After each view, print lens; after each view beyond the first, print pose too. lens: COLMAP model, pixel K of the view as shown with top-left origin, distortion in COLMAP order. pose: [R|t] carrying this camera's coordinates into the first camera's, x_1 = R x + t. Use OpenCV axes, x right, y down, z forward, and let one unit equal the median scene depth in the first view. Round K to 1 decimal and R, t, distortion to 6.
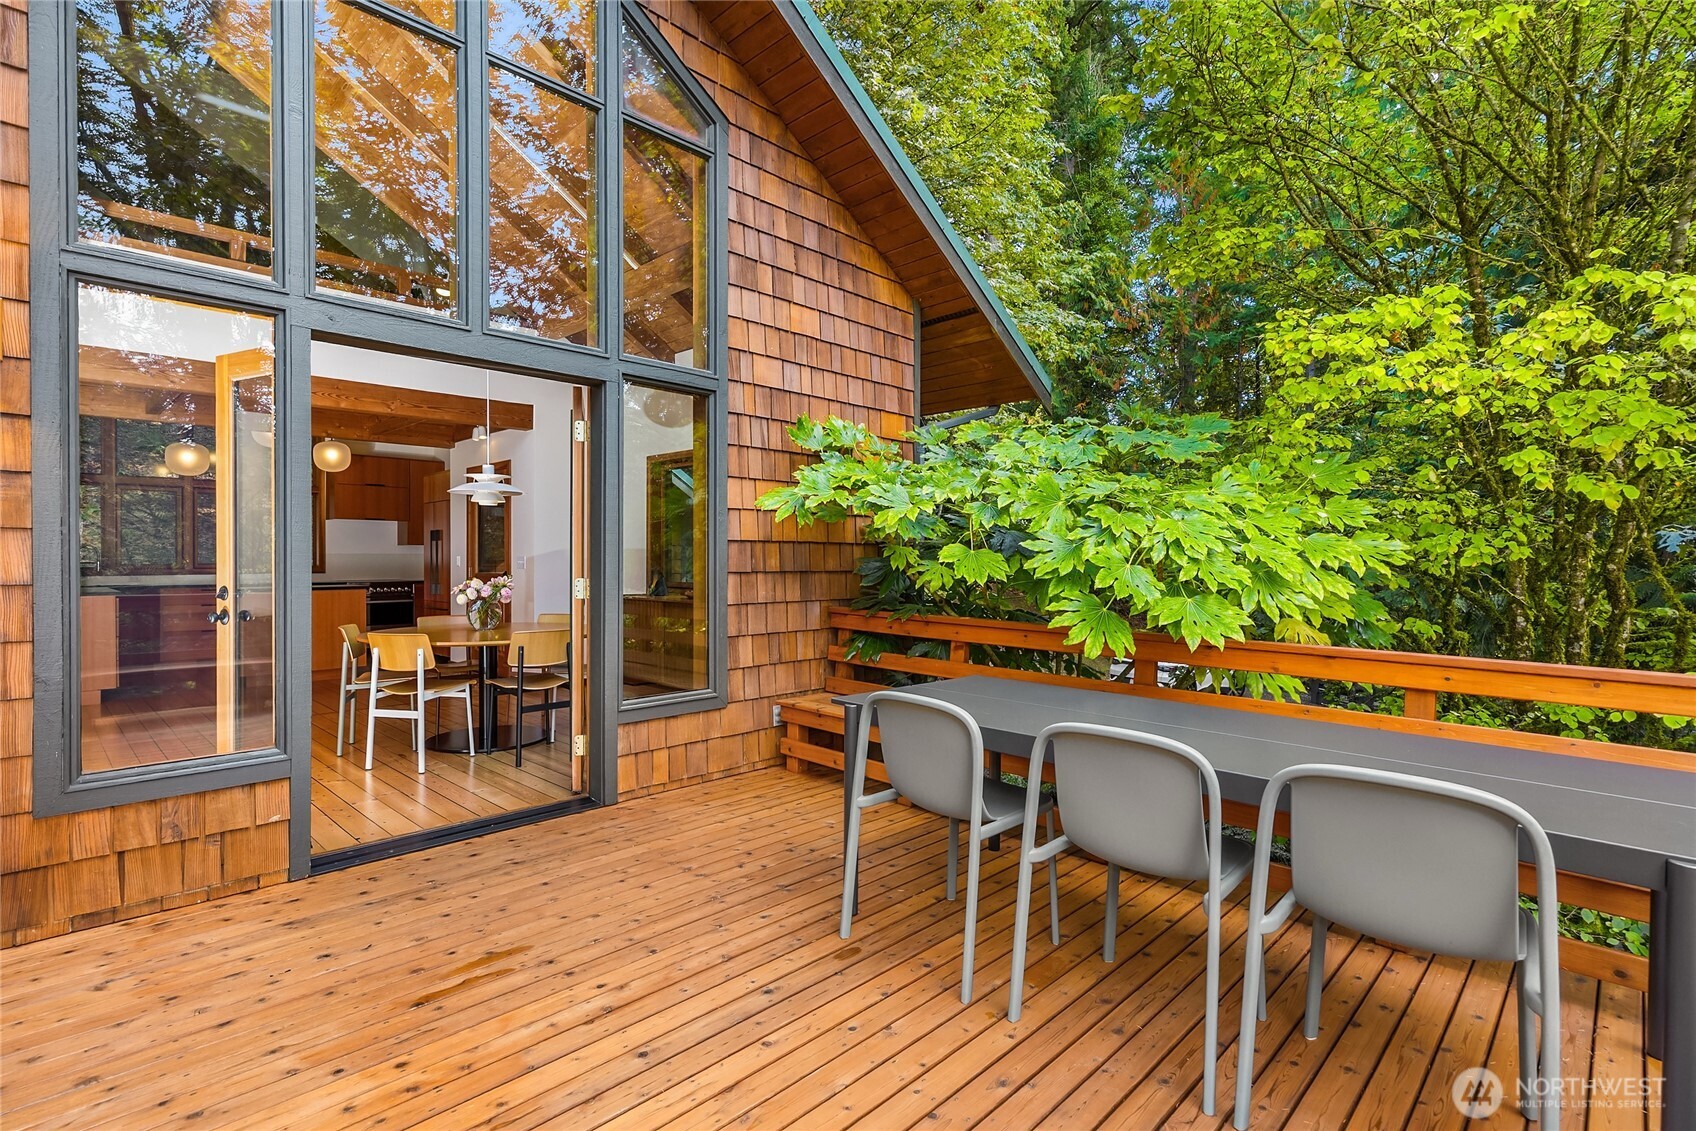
lens RADIAL K [[811.5, 0, 840.1], [0, 811.5, 566.0], [0, 0, 1]] dist [-0.000165, 0.000024]
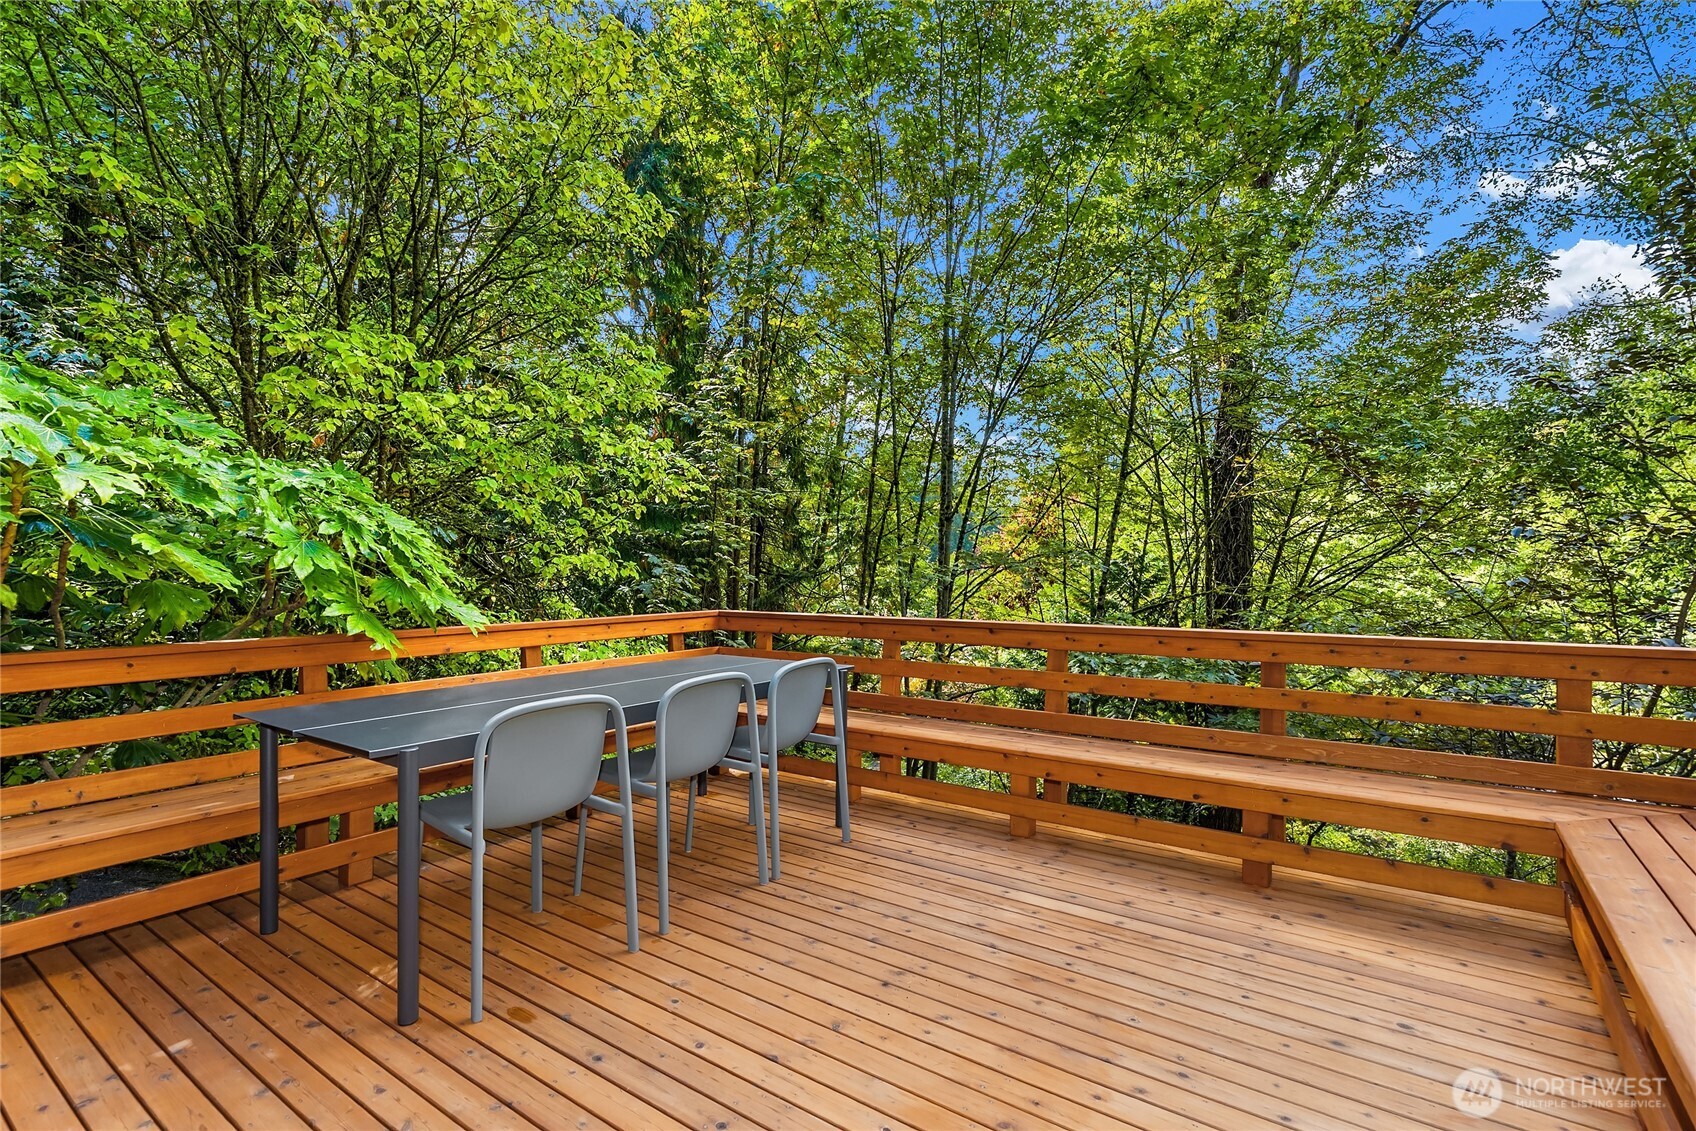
lens RADIAL K [[811.5, 0, 839.7], [0, 811.5, 558.3], [0, 0, 1]] dist [-0.000165, 0.000024]
pose [[-0.160111, -0.005549, 0.987083, -0.916562], [0.001478, 0.999982, 0.005862, -0.009186], [-0.987098, 0.002398, -0.160099, 0.829102]]
